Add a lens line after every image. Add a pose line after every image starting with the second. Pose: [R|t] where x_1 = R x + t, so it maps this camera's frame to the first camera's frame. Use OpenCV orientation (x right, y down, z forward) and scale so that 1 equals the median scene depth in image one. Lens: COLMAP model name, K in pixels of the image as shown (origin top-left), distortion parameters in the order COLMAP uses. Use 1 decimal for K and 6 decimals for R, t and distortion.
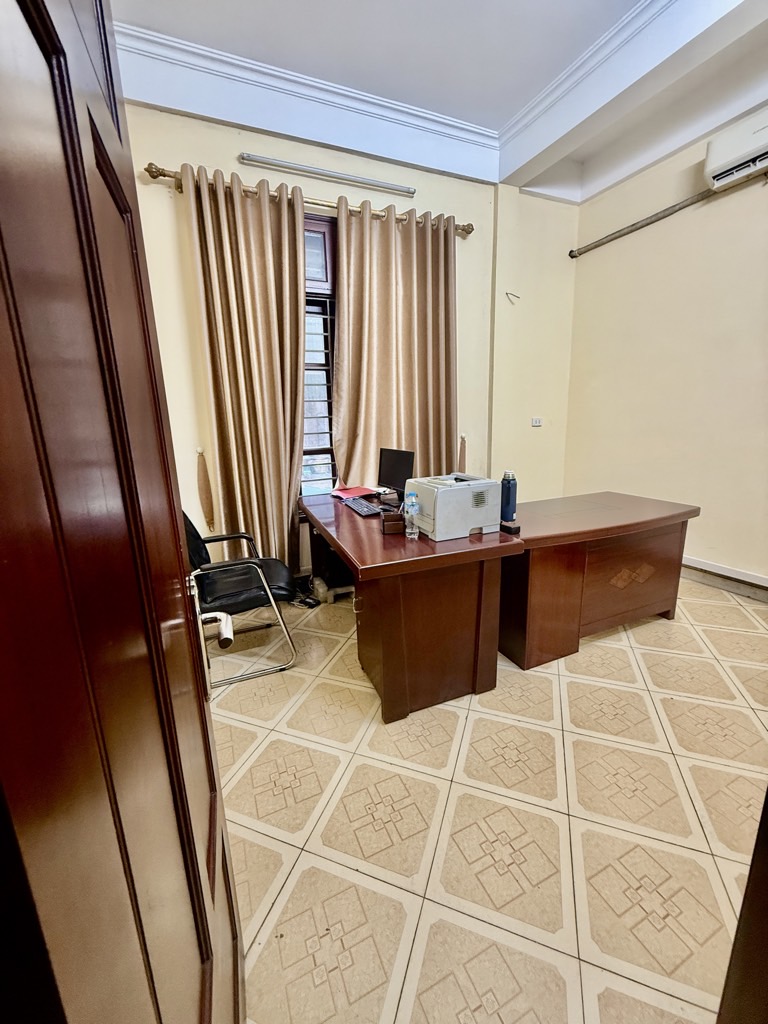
lens RADIAL K [[409.5, 0, 383.0], [0, 409.5, 506.6], [0, 0, 1]] dist [0.000168, 0.001075]
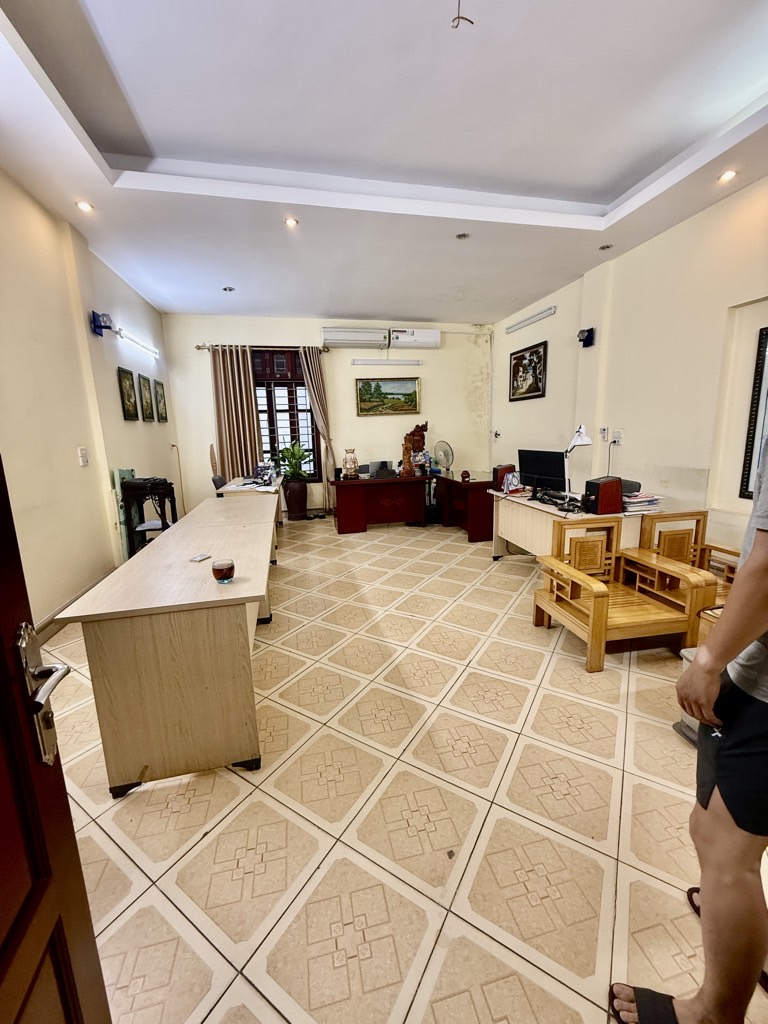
lens RADIAL K [[409.5, 0, 385.7], [0, 409.5, 511.0], [0, 0, 1]] dist [0.000168, 0.001075]
pose [[0.980690, 0.044725, -0.190386, 0.099254], [-0.048843, 0.998662, -0.016994, 0.004451], [0.189371, 0.025965, 0.981562, -0.037881]]
